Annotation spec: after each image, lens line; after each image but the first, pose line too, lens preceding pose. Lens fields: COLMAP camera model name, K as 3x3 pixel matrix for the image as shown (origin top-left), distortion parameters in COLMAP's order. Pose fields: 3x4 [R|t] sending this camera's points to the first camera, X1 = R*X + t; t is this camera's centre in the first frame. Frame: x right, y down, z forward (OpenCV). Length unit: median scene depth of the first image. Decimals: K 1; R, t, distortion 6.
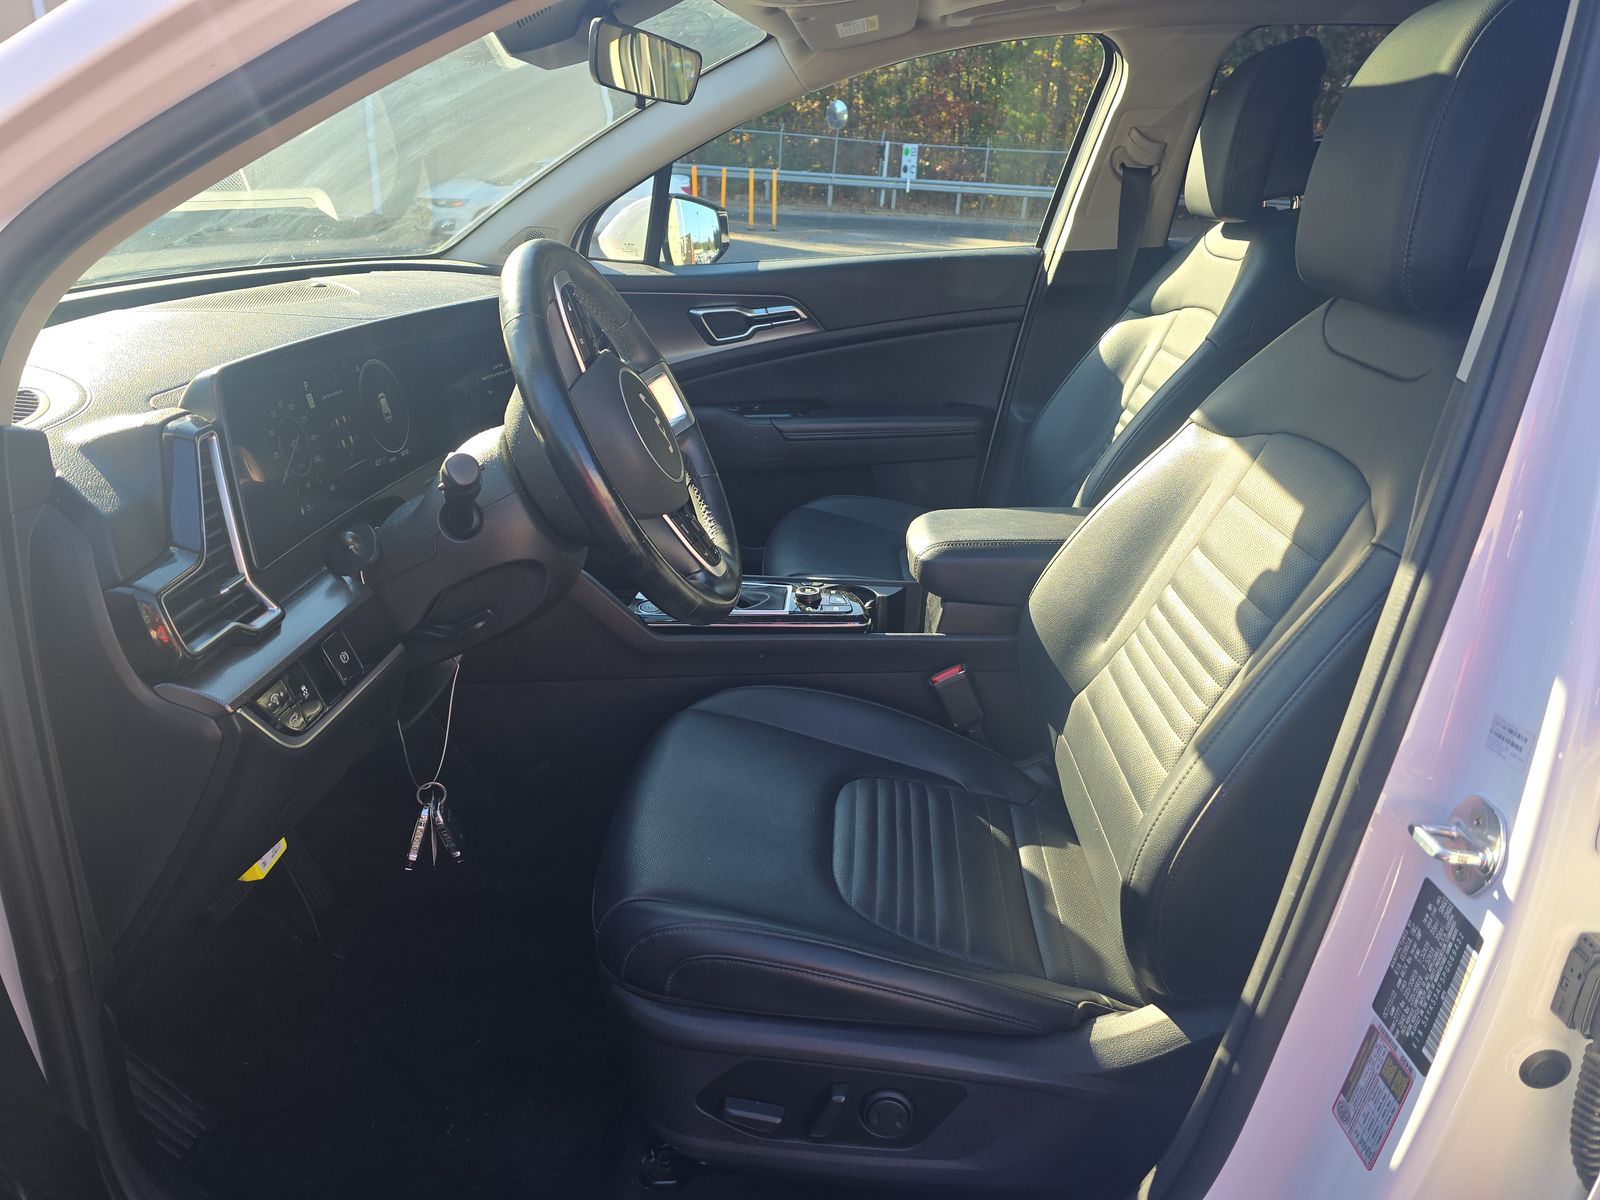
lens RADIAL K [[1084.7, 0, 791.9], [0, 1084.7, 594.4], [0, 0, 1]] dist [0.049016, -0.020074]
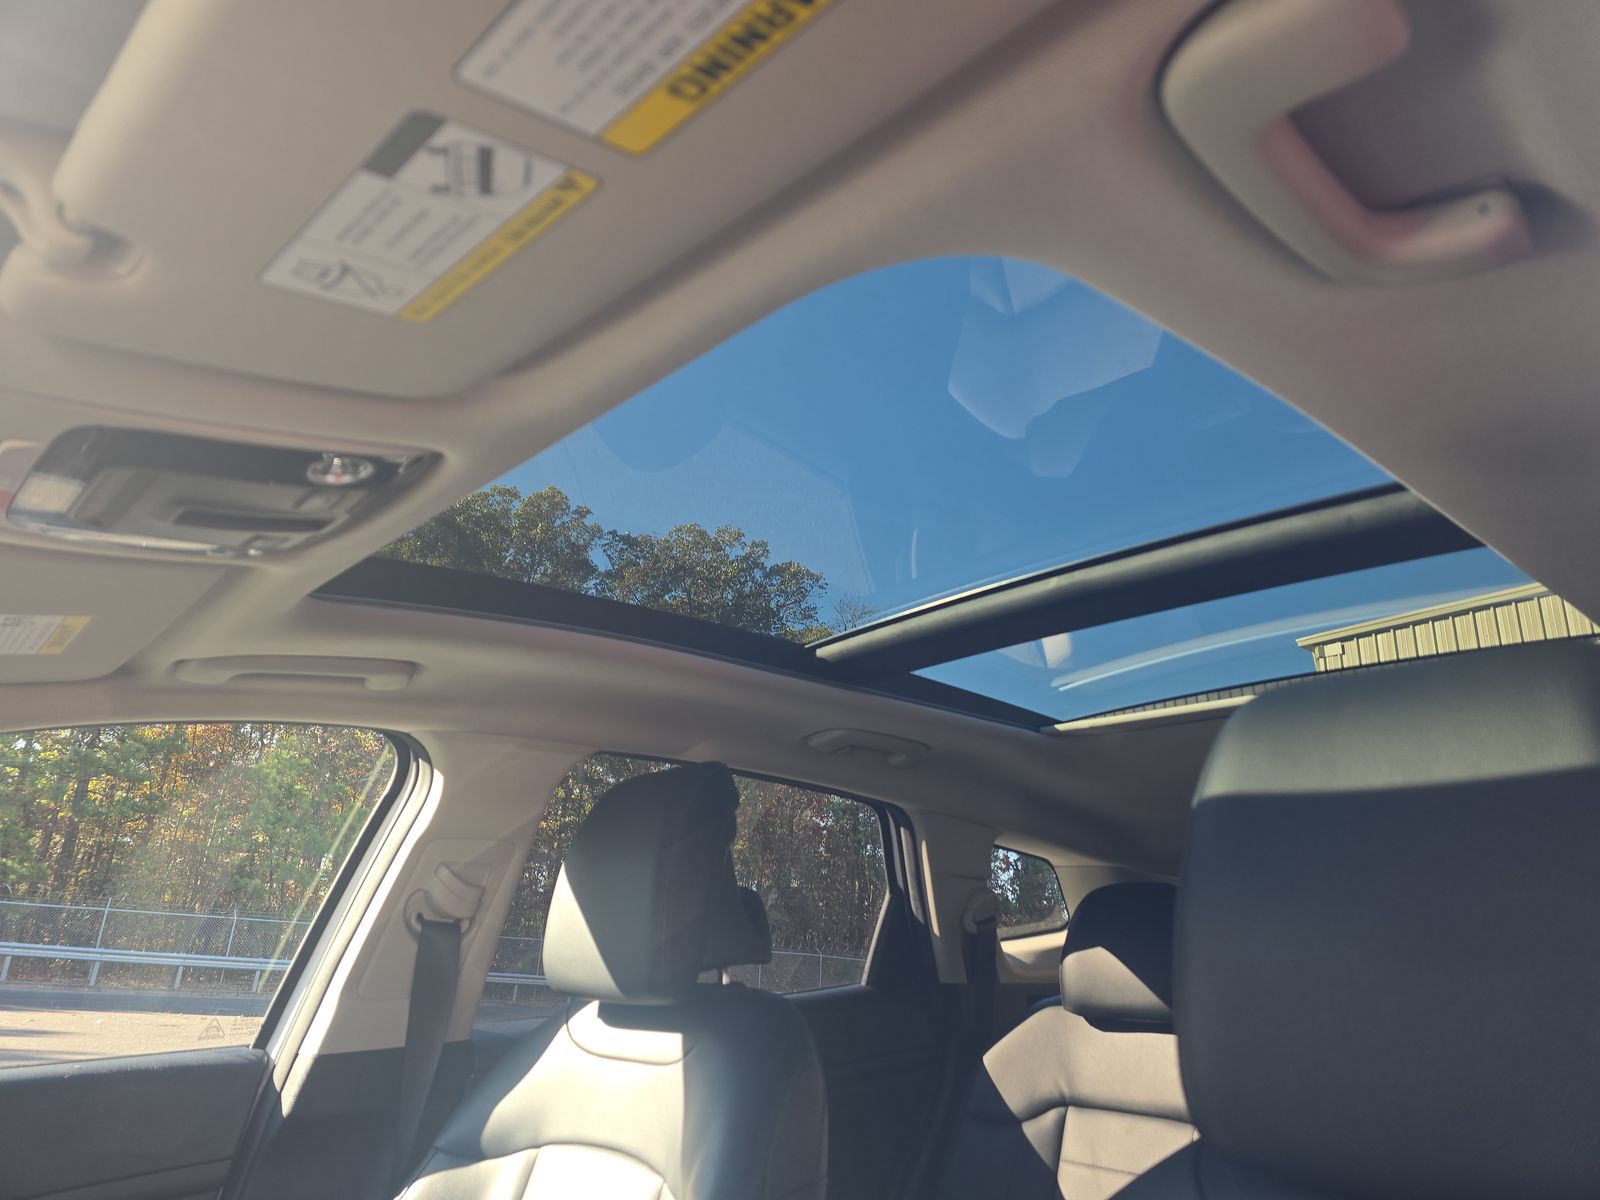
lens RADIAL K [[1084.7, 0, 797.9], [0, 1084.7, 608.6], [0, 0, 1]] dist [0.049016, -0.020074]
pose [[0.697687, 0.215183, 0.683322, -0.022103], [0.243780, 0.825592, -0.508890, -0.108825], [-0.673649, 0.521627, 0.523548, 0.286091]]
